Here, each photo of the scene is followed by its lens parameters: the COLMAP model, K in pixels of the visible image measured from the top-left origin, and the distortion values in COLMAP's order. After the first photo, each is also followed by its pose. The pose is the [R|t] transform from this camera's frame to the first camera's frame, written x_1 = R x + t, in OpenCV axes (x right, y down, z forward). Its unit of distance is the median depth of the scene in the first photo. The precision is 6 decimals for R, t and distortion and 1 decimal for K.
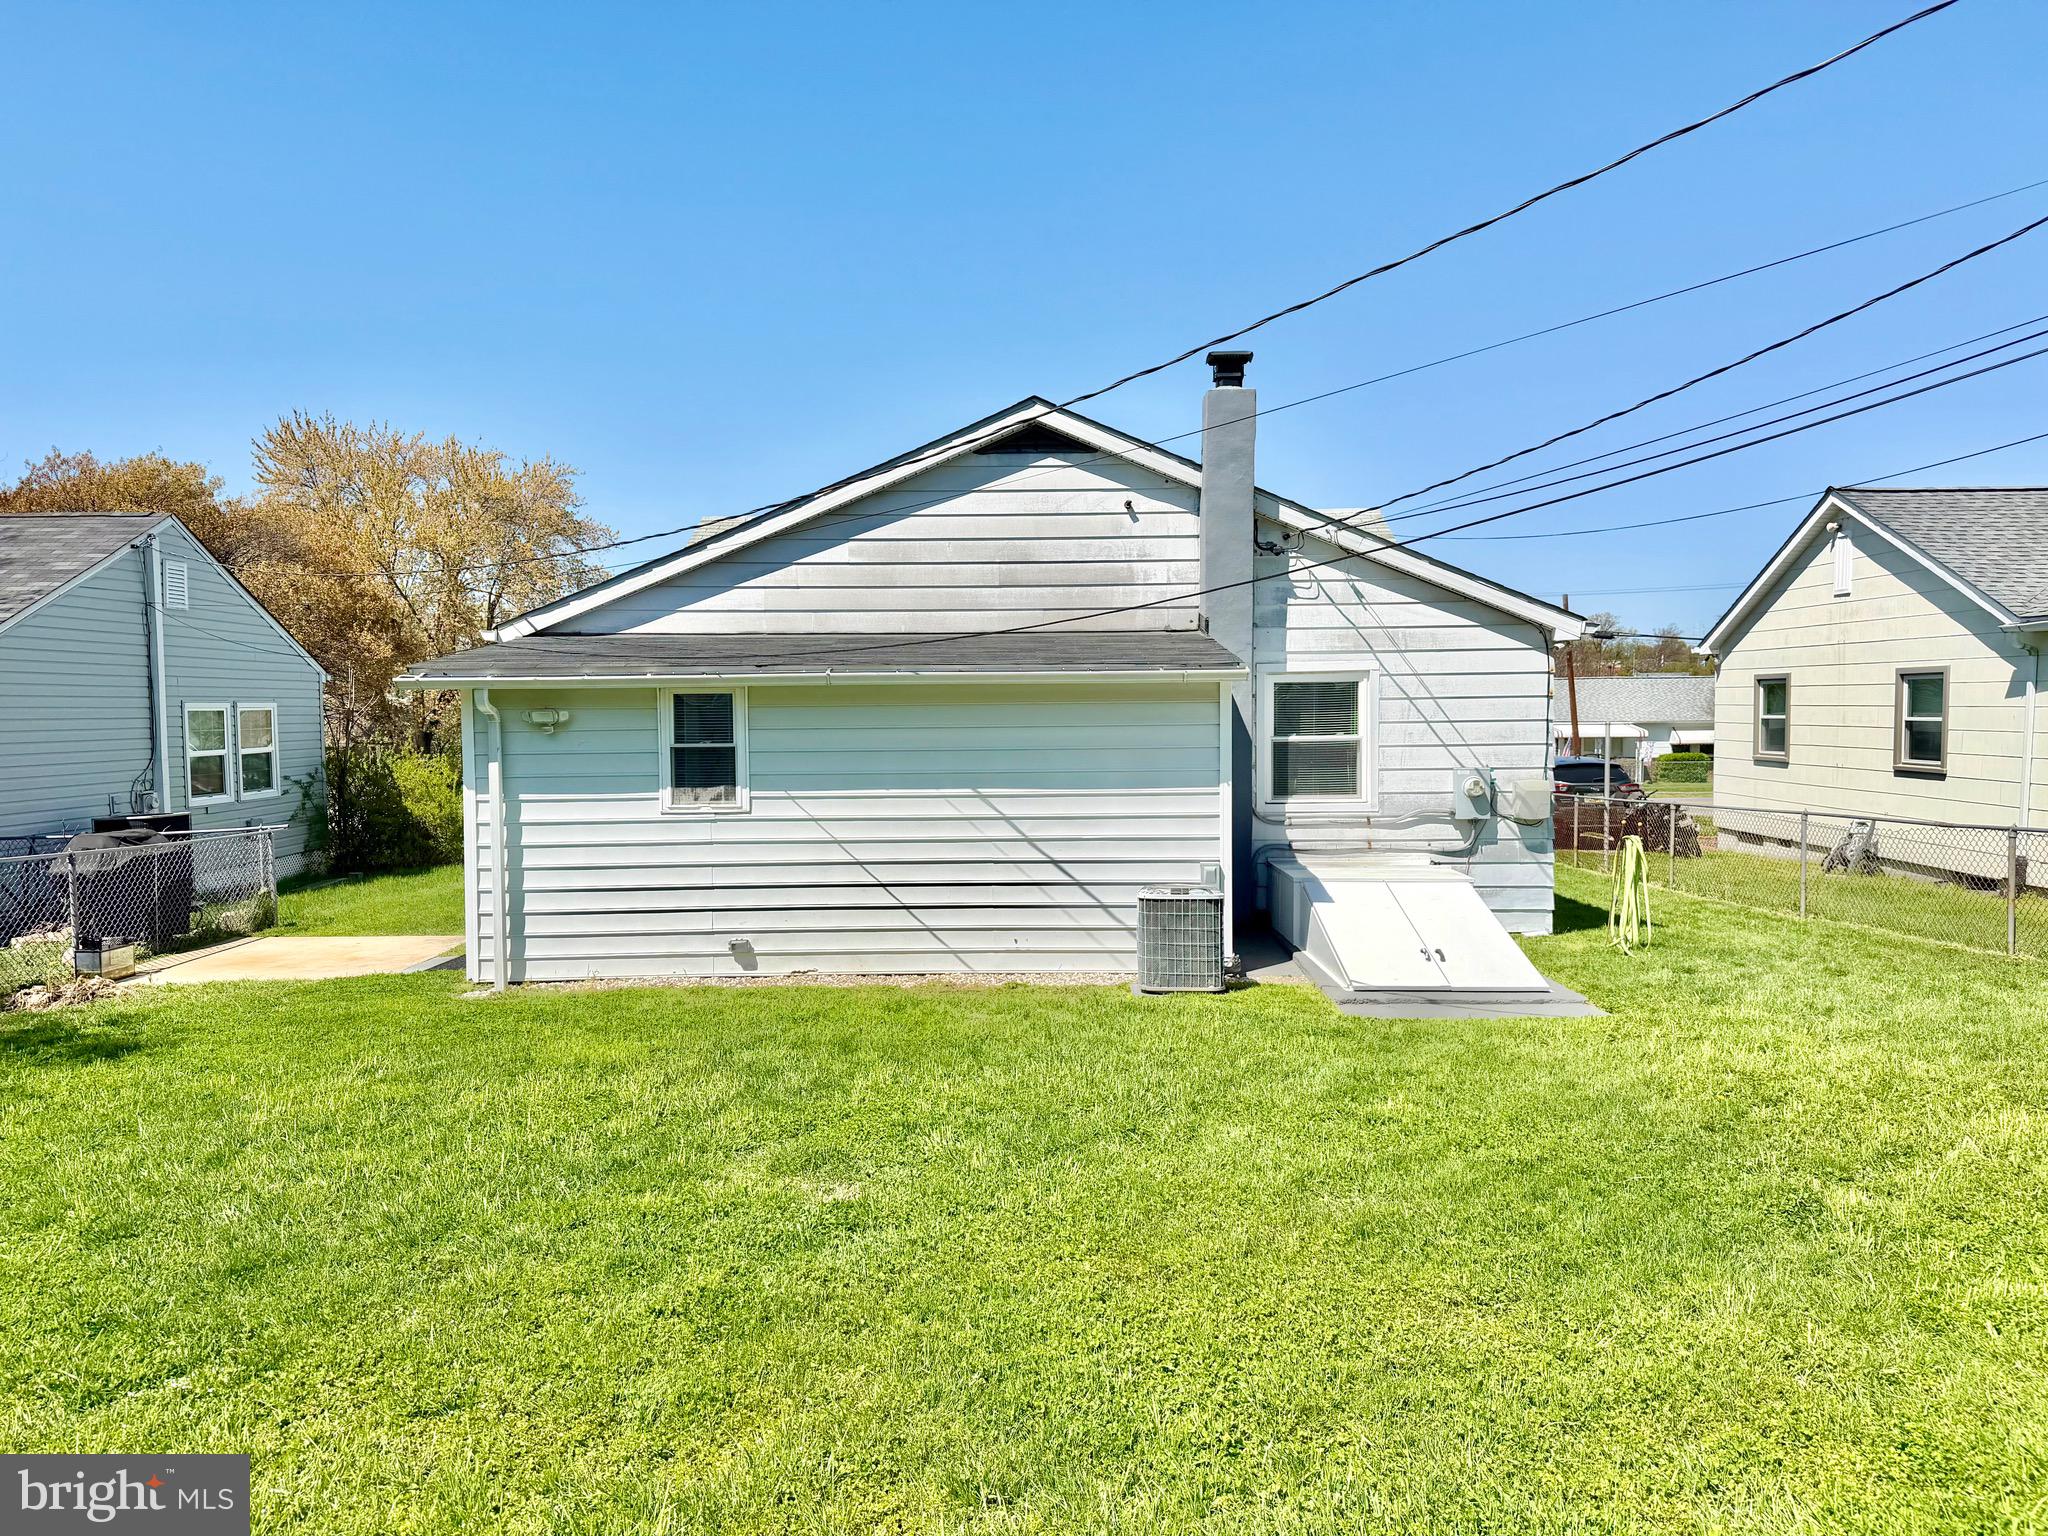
lens RADIAL K [[1429.0, 0, 1018.3], [0, 1429.0, 775.3], [0, 0, 1]] dist [0.133726, -0.176480]
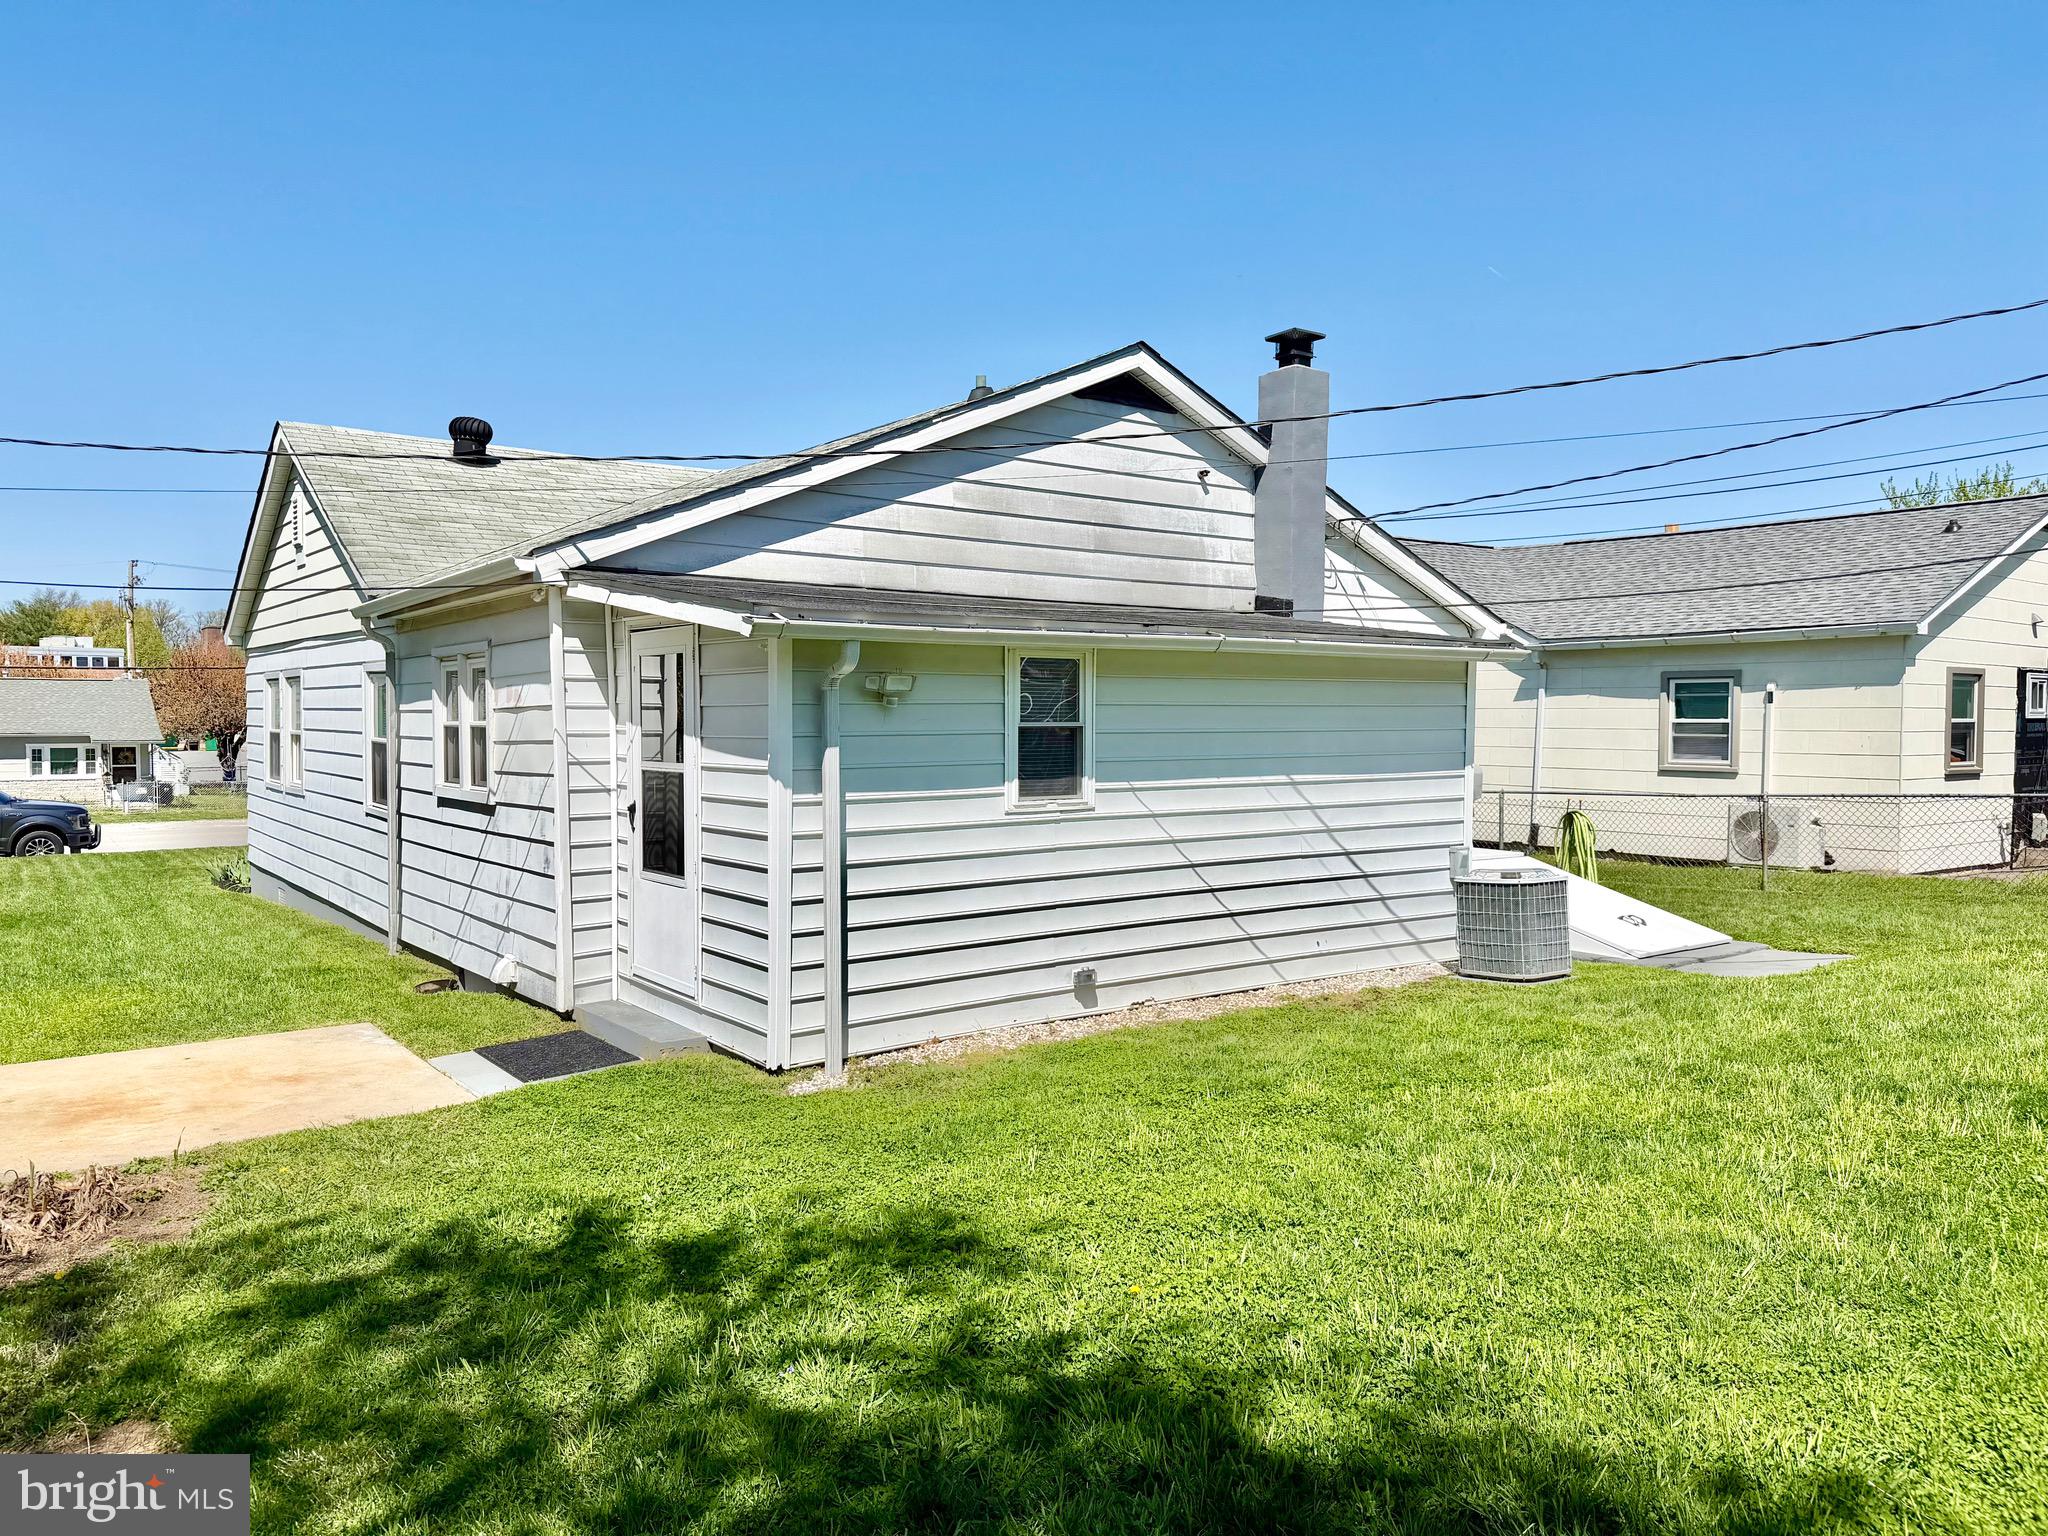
lens RADIAL K [[1415.2, 0, 1007.5], [0, 1415.2, 768.8], [0, 0, 1]] dist [0.125938, 0.000394]
pose [[0.796451, -0.011892, 0.604585, -0.588616], [0.017681, 0.999837, -0.003625, 0.004648], [-0.604444, 0.013577, 0.796532, 0.337877]]
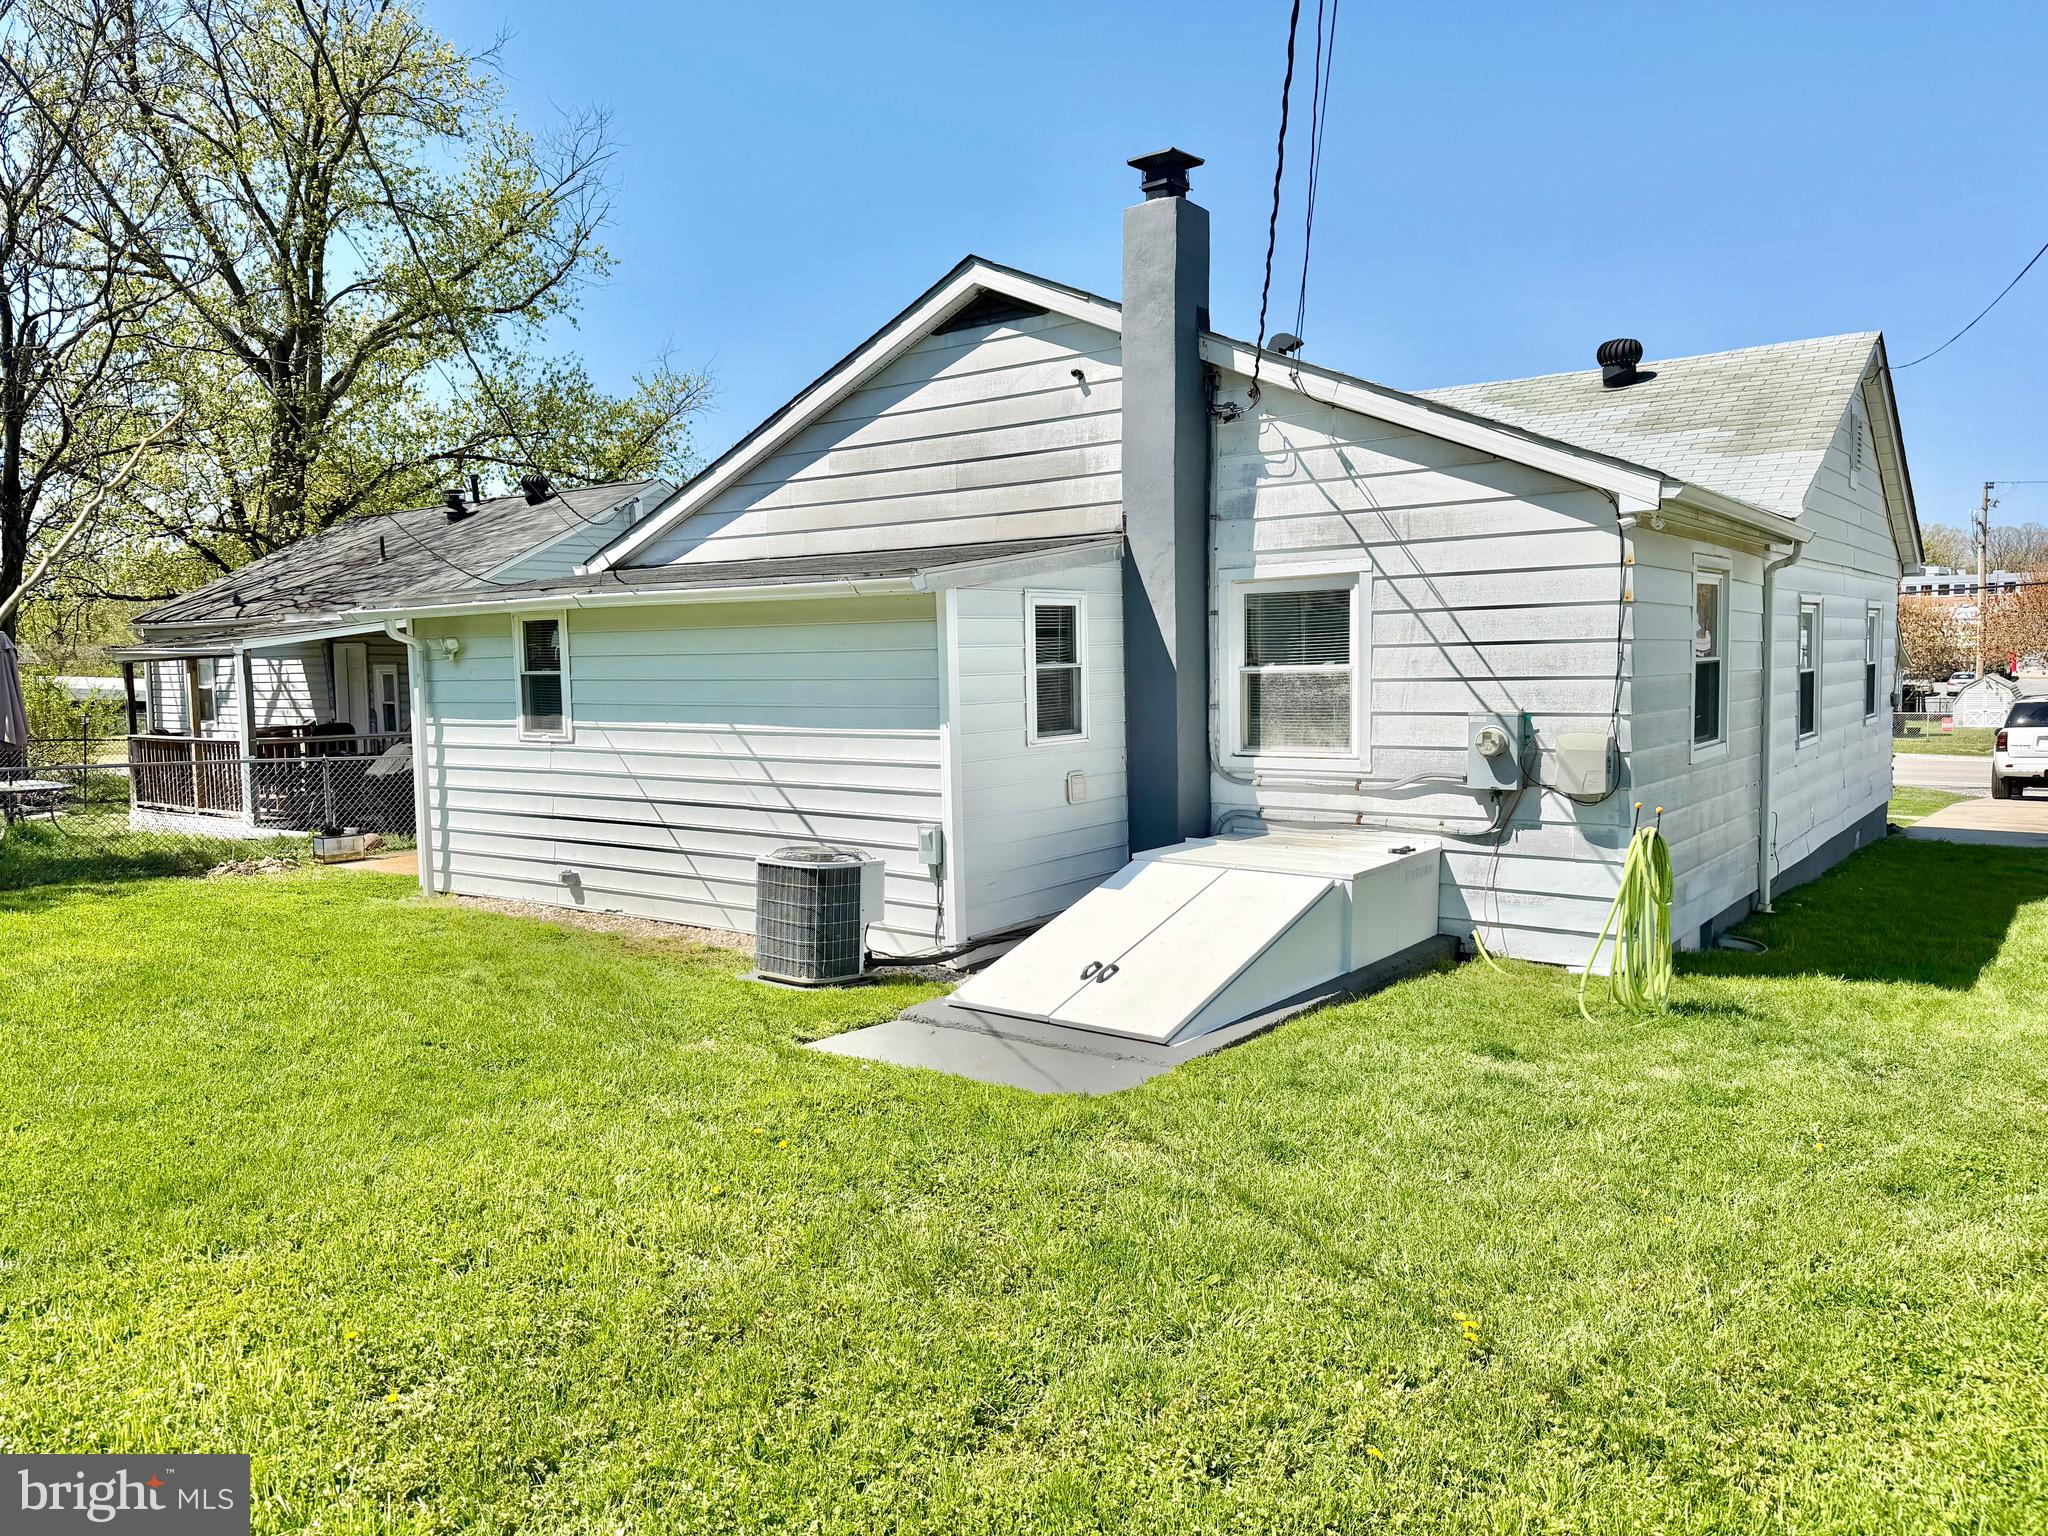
lens RADIAL K [[1429.0, 0, 1018.3], [0, 1429.0, 775.3], [0, 0, 1]] dist [0.133726, -0.176480]
pose [[0.803628, 0.045331, -0.593404, 0.534501], [-0.019234, 0.998552, 0.050233, -0.005773], [0.594822, -0.028955, 0.803336, 0.329679]]
